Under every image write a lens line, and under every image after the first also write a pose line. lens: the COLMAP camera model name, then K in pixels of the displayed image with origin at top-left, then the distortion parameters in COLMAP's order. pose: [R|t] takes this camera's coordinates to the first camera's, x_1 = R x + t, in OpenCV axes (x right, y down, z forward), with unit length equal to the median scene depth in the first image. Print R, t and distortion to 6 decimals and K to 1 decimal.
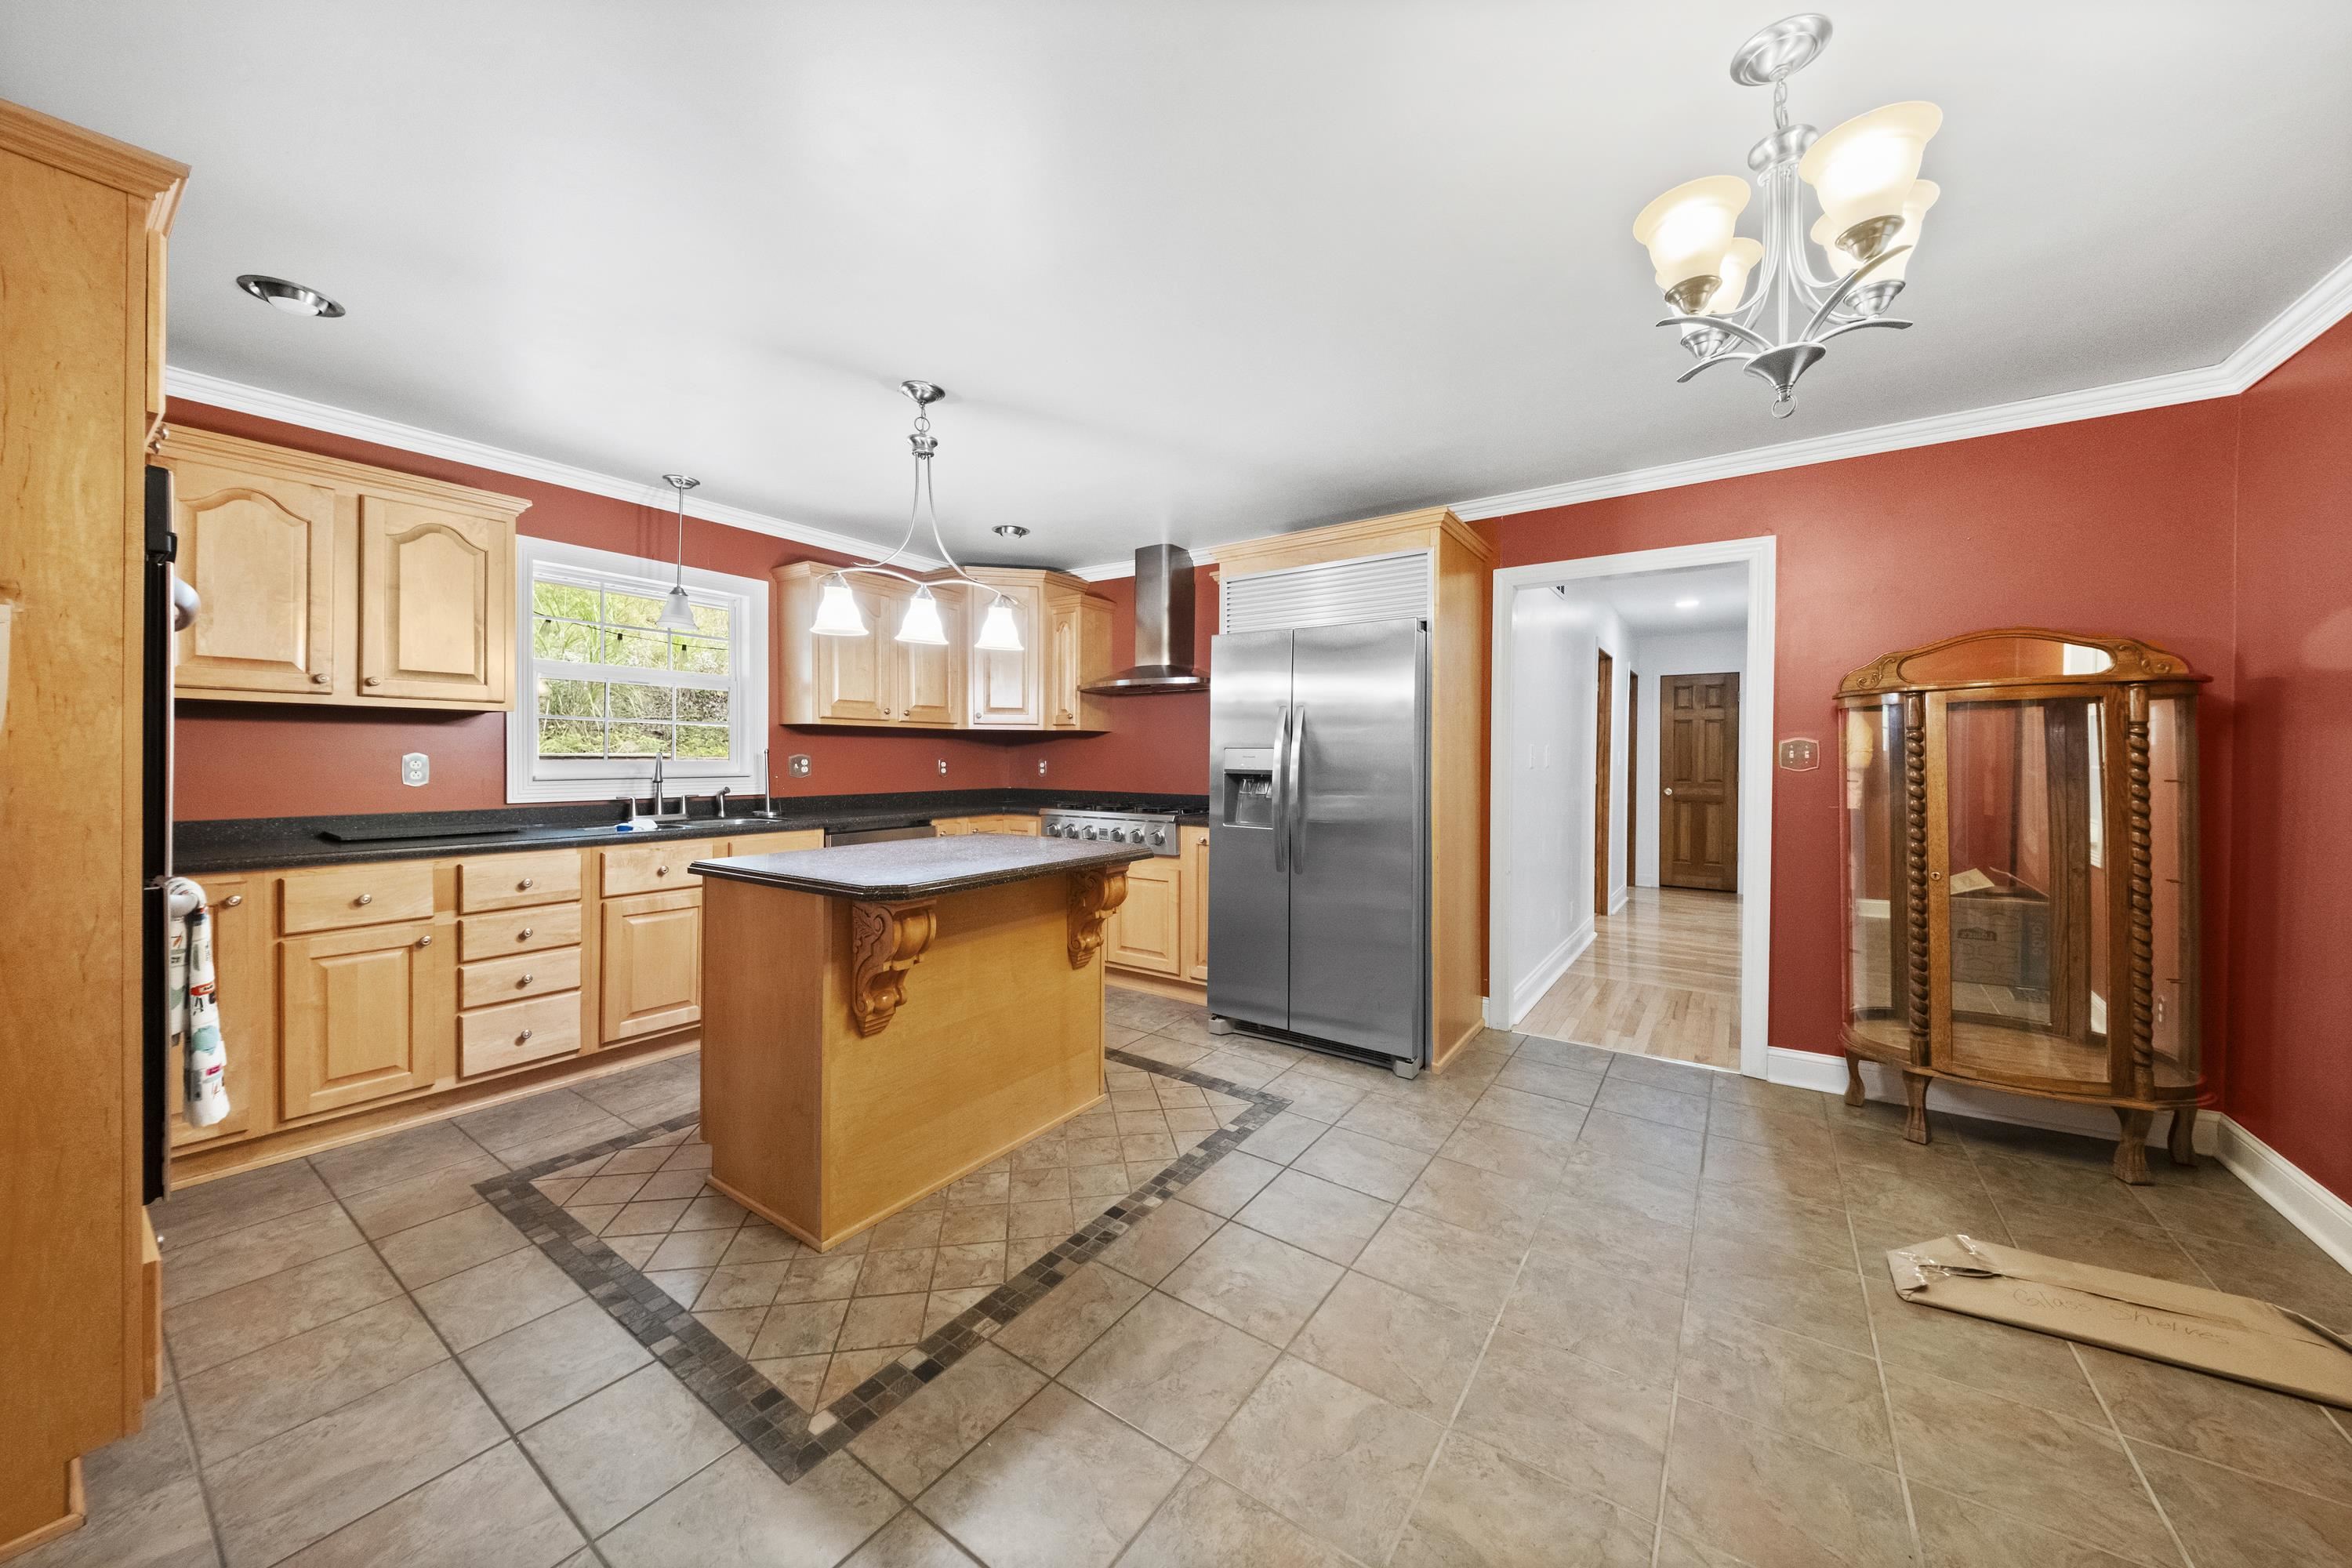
lens RADIAL K [[810.6, 0, 1174.1], [0, 810.6, 771.7], [0, 0, 1]] dist [0.052909, -0.030333]
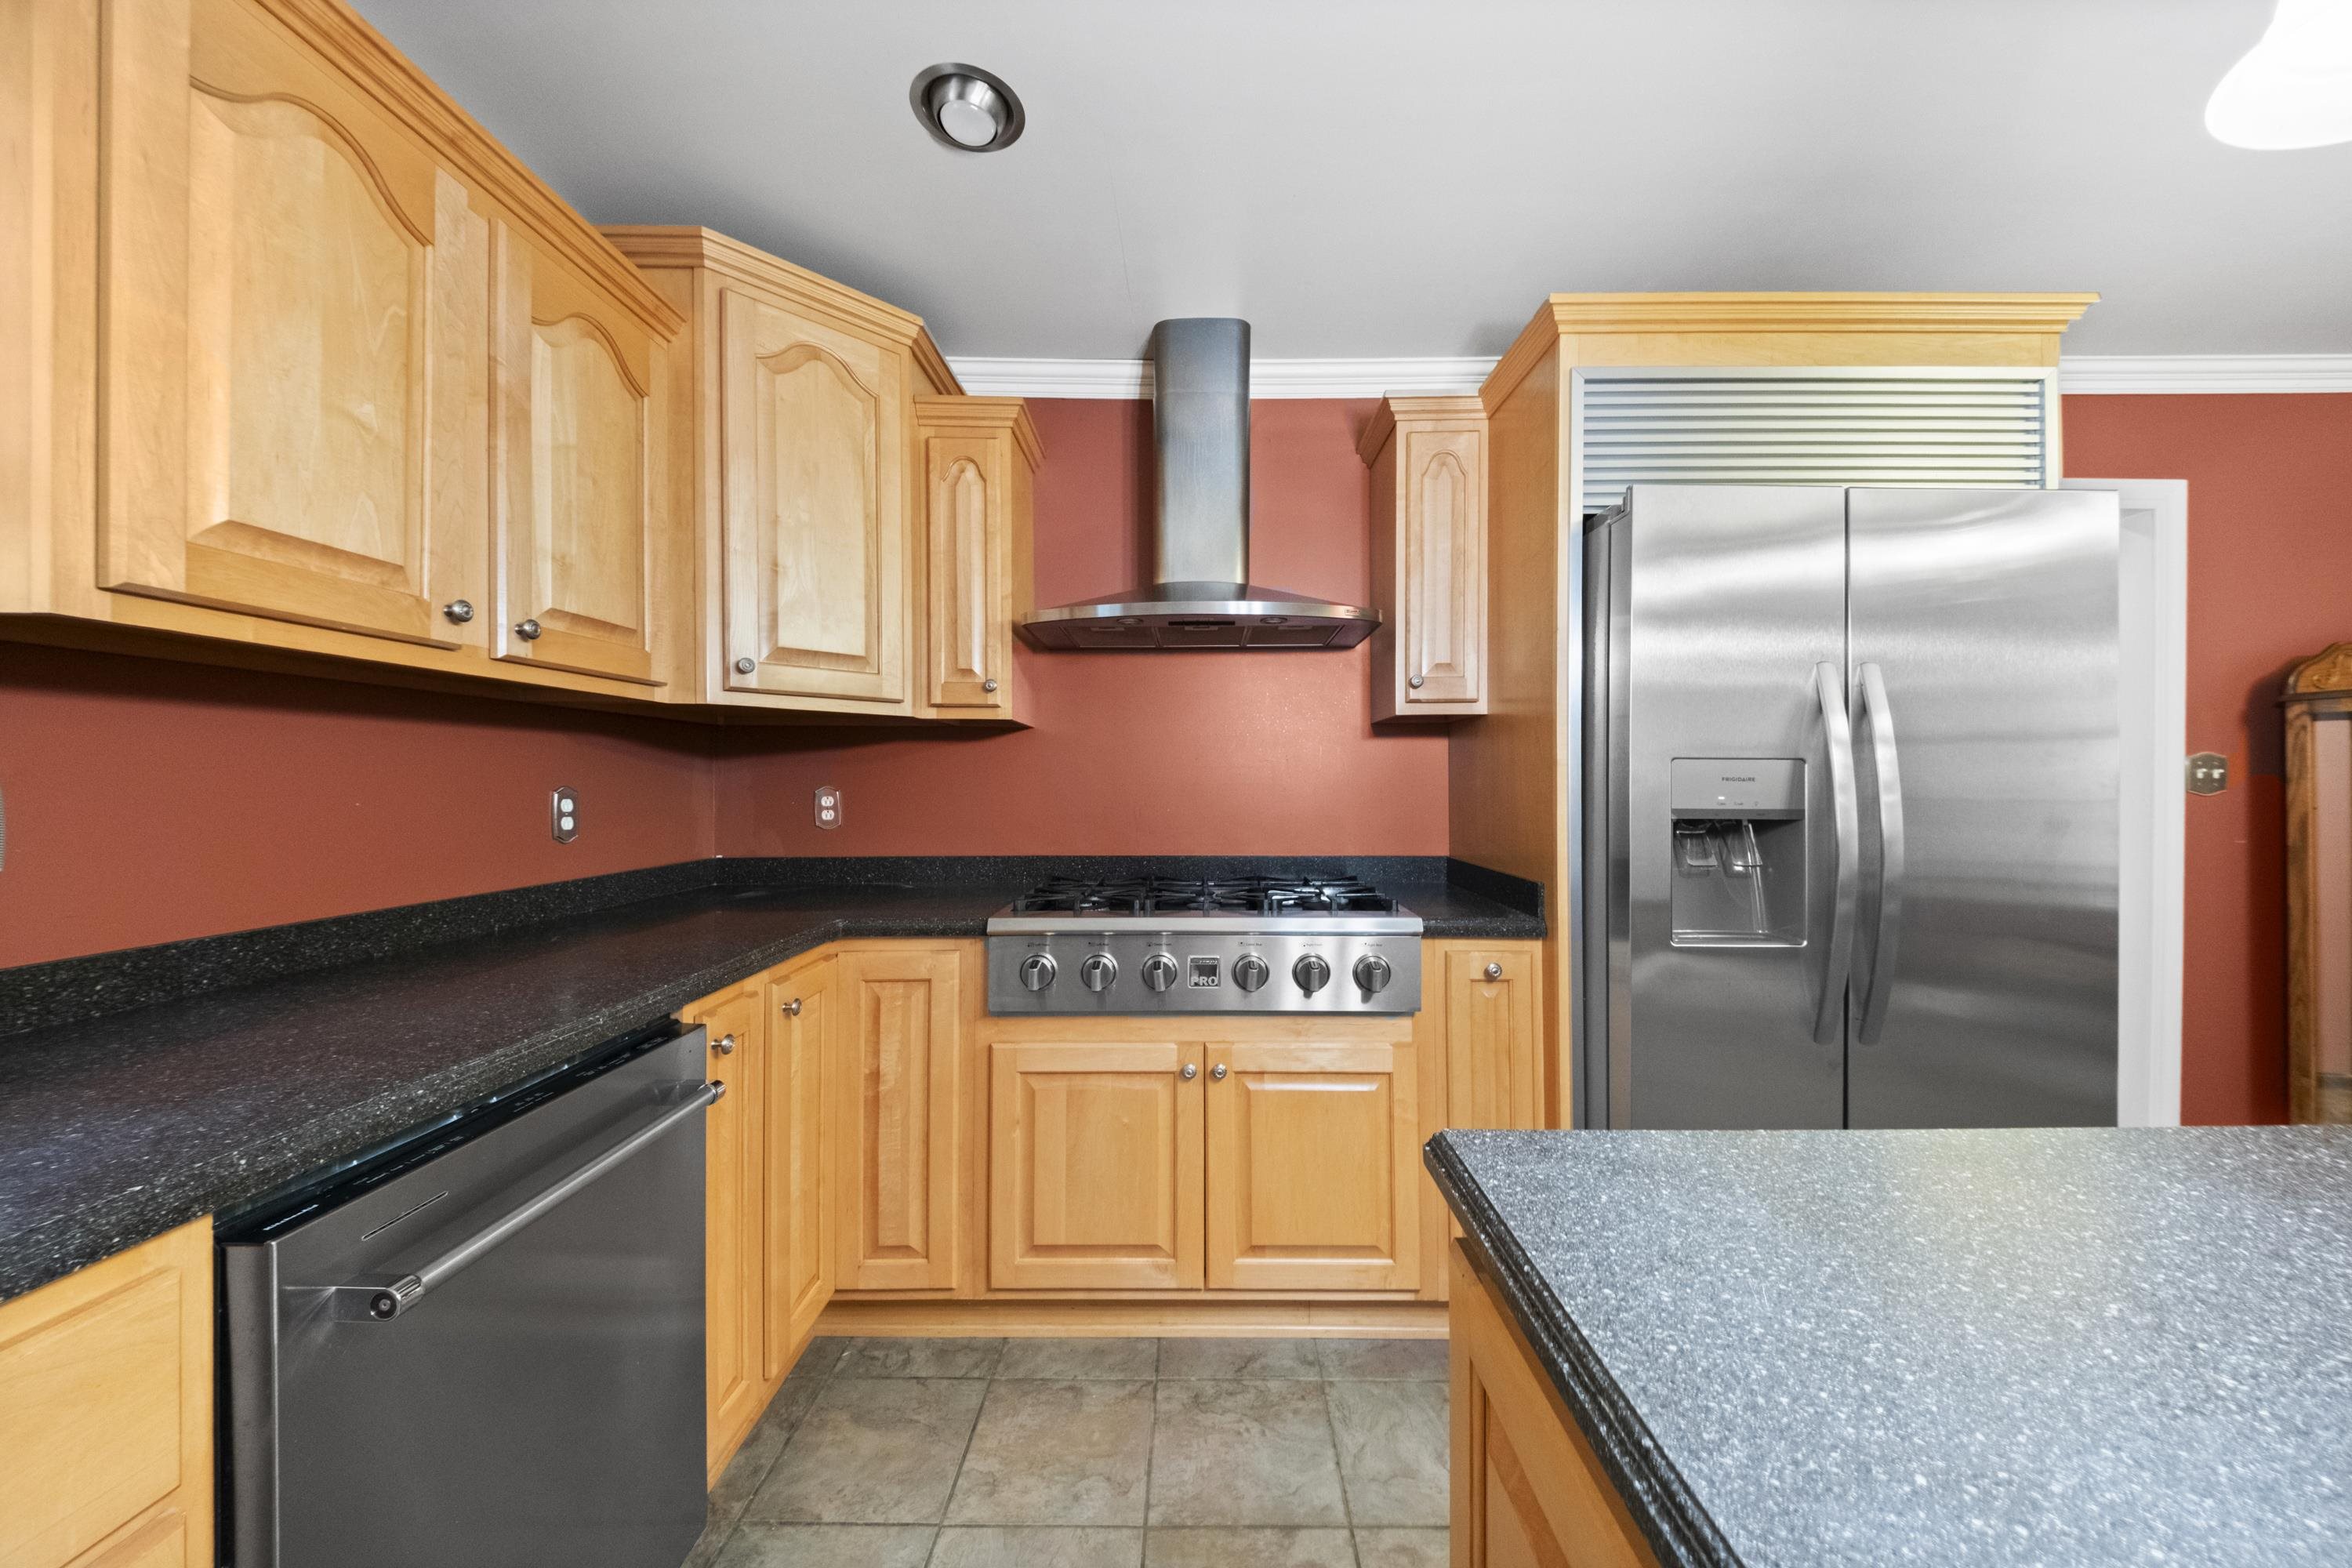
lens RADIAL K [[817.0, 0, 1176.0], [0, 817.0, 784.0], [0, 0, 1]] dist [0.001307, 0.000047]
pose [[0.825097, -0.003176, 0.564982, -0.509274], [0.013461, 0.999811, -0.014038, -0.018302], [-0.564831, 0.019188, 0.824983, 1.062638]]
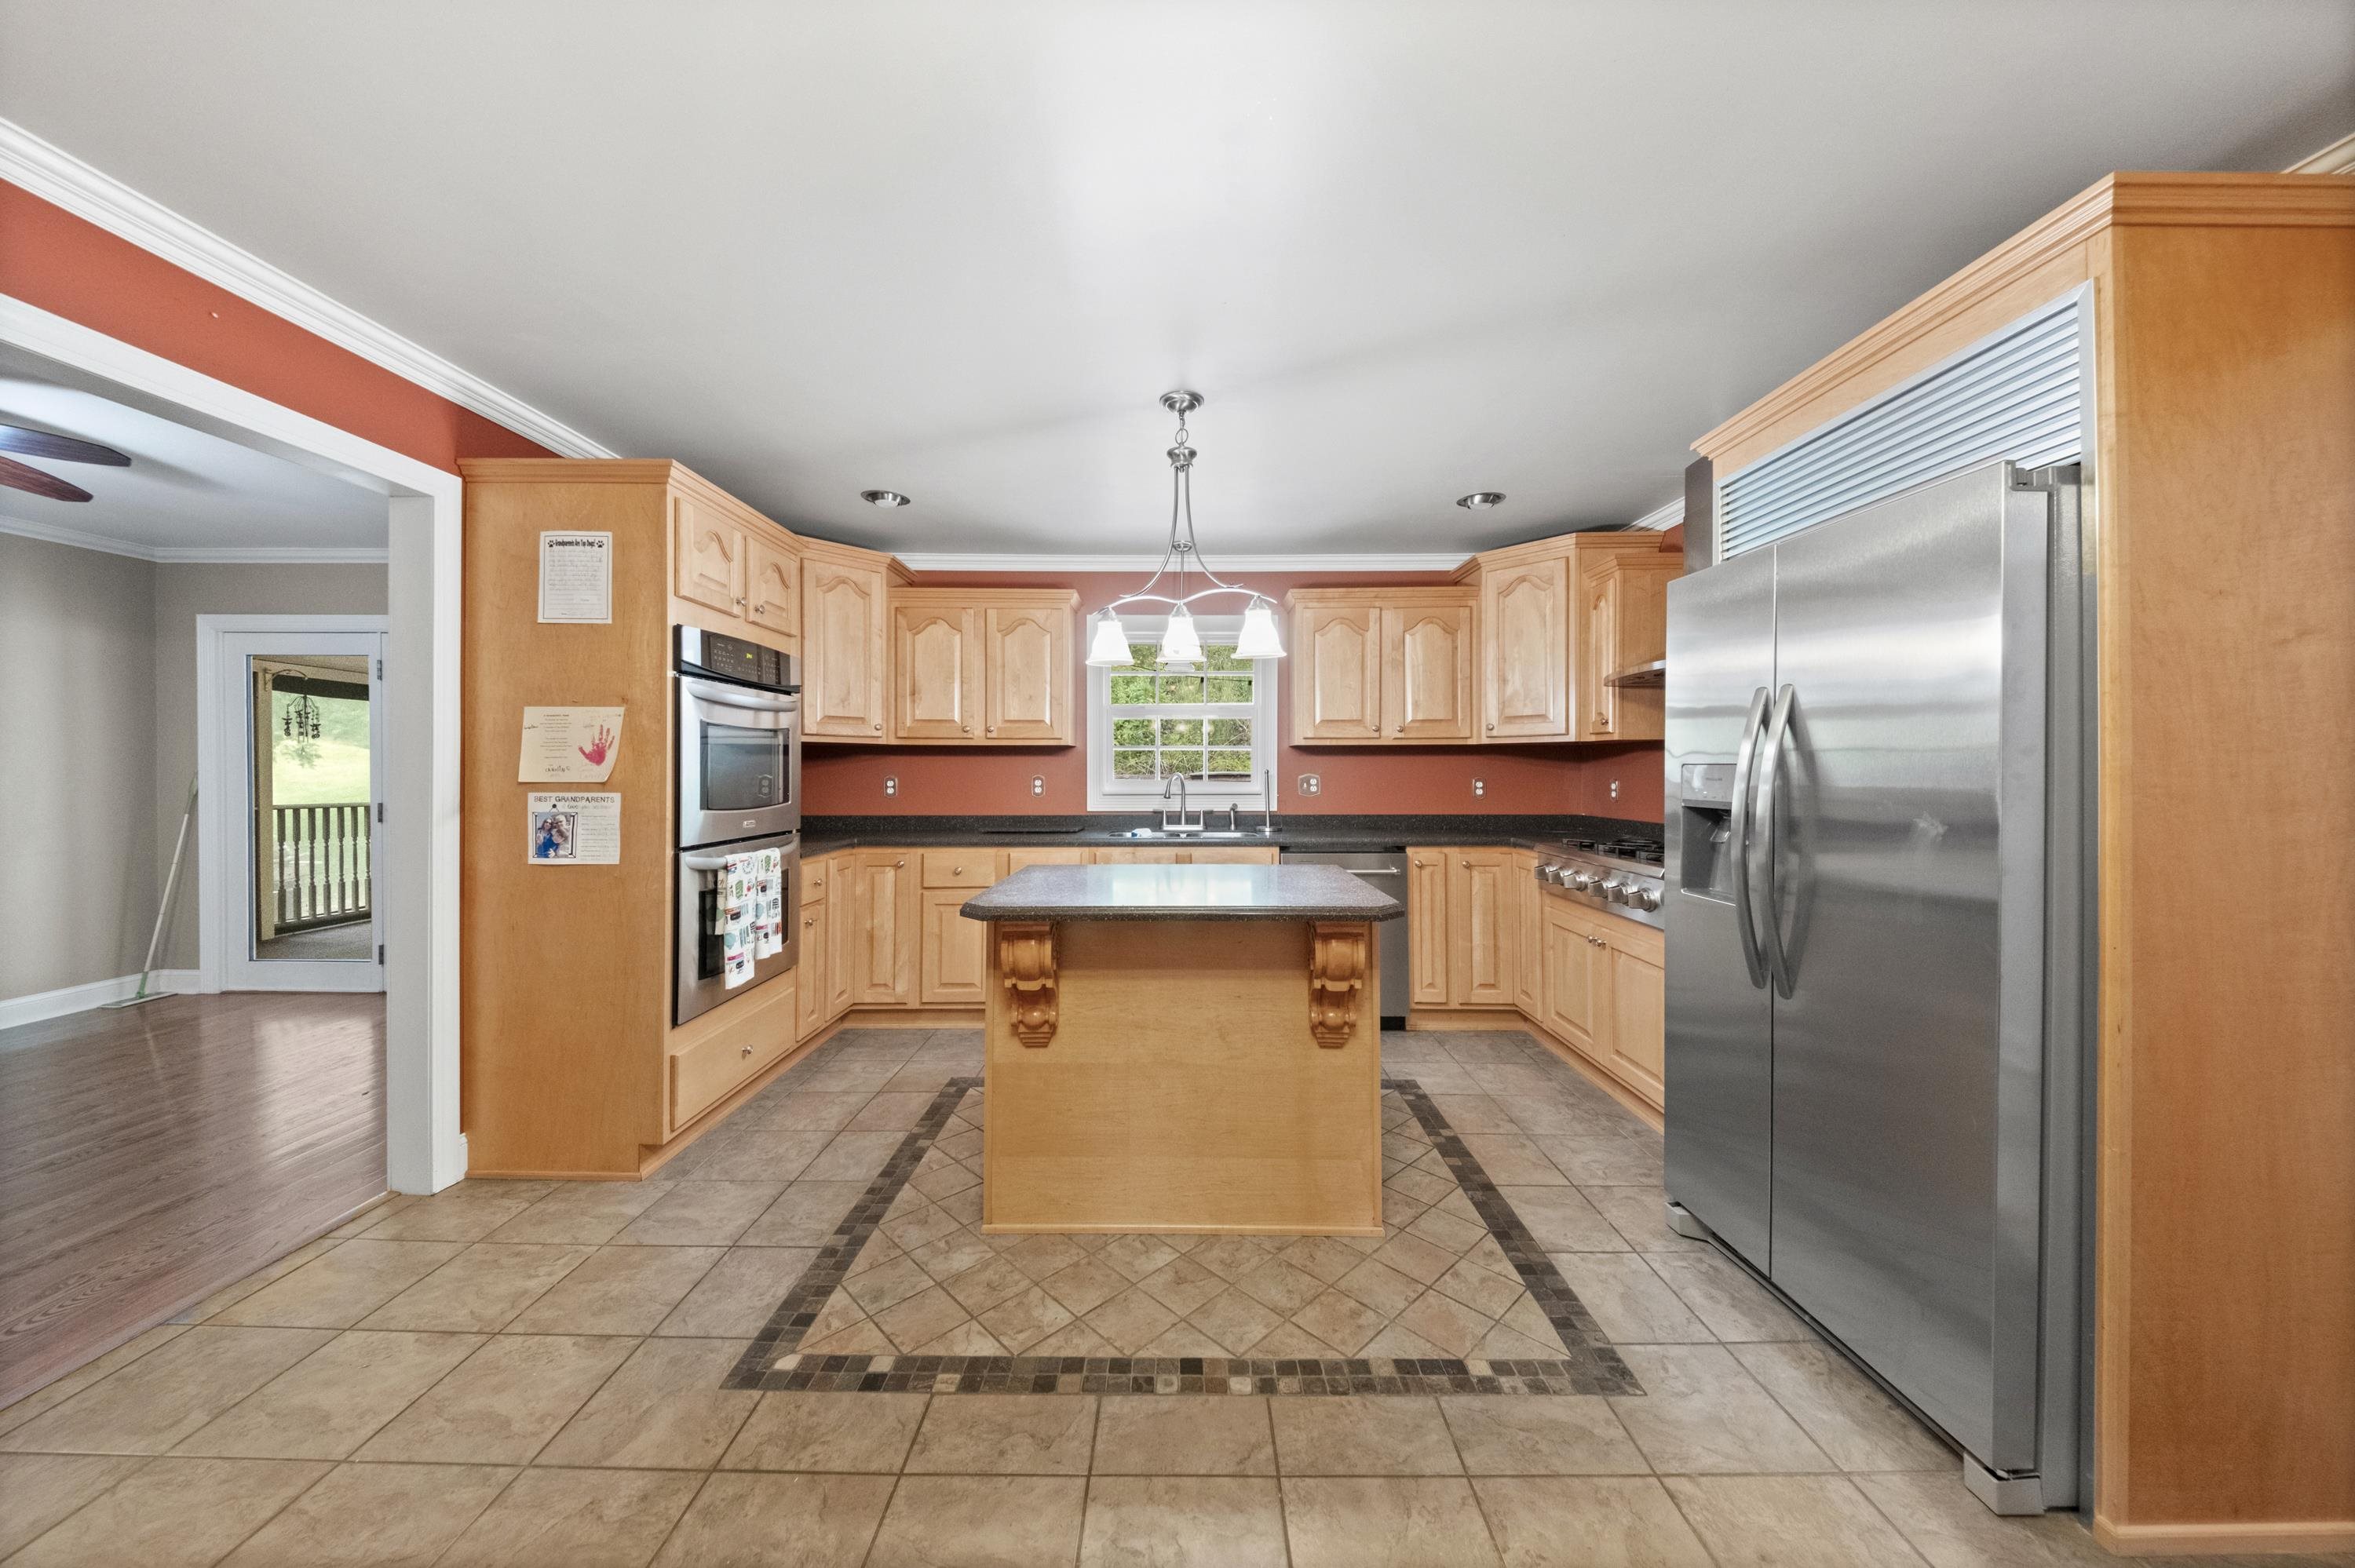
lens RADIAL K [[811.5, 0, 1175.6], [0, 811.5, 771.7], [0, 0, 1]] dist [0.052909, -0.030333]
pose [[0.566760, -0.003243, -0.823877, 0.477479], [-0.011271, 0.999868, -0.011690, -0.016289], [0.823806, 0.015911, 0.566649, 0.445523]]
